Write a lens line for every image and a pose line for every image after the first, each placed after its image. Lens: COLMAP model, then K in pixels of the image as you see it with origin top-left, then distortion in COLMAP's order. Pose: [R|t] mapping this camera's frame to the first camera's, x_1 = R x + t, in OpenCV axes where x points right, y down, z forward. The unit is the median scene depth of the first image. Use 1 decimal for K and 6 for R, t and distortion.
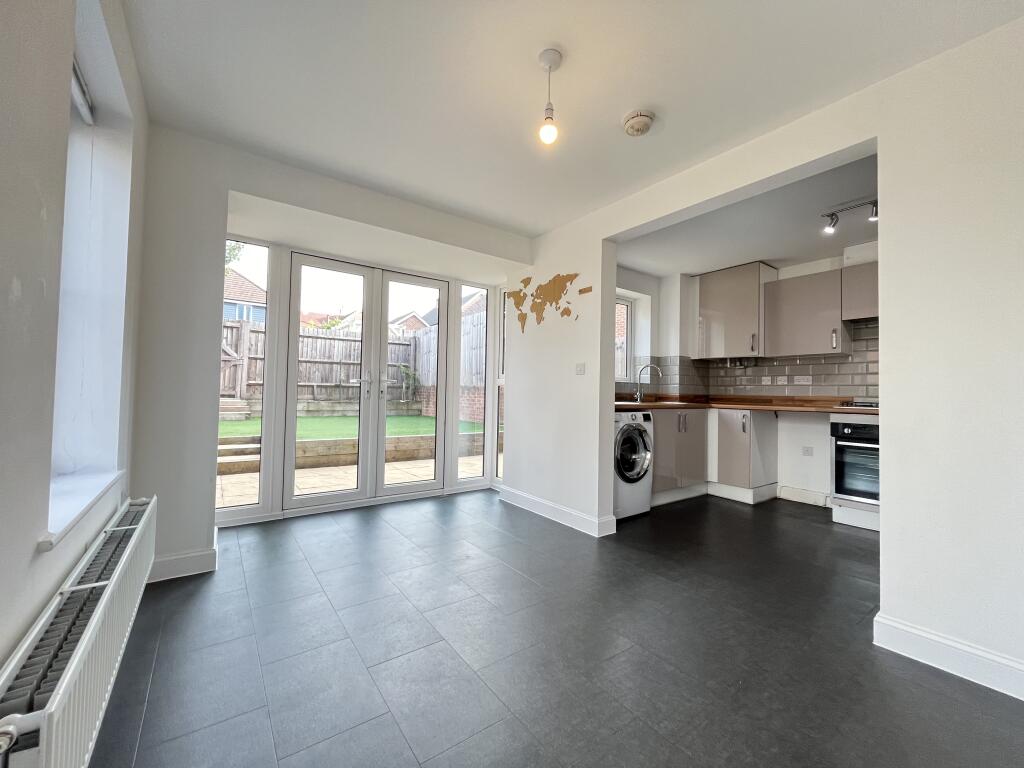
lens RADIAL K [[412.9, 0, 510.7], [0, 412.9, 380.2], [0, 0, 1]] dist [-0.001644, -0.000475]
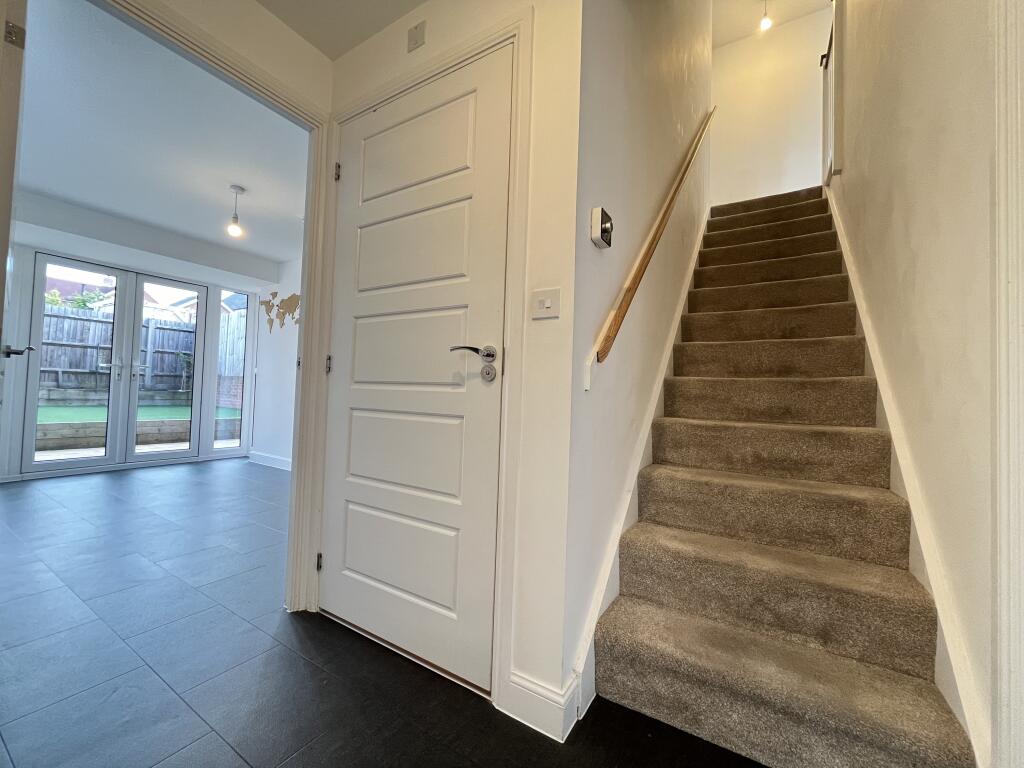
lens RADIAL K [[412.9, 0, 506.5], [0, 412.9, 380.4], [0, 0, 1]] dist [-0.001644, -0.000475]
pose [[0.927200, 0.023328, 0.373838, 0.192721], [-0.026690, 0.999636, 0.003819, 0.008077], [-0.373613, -0.013519, 0.927486, -0.405226]]
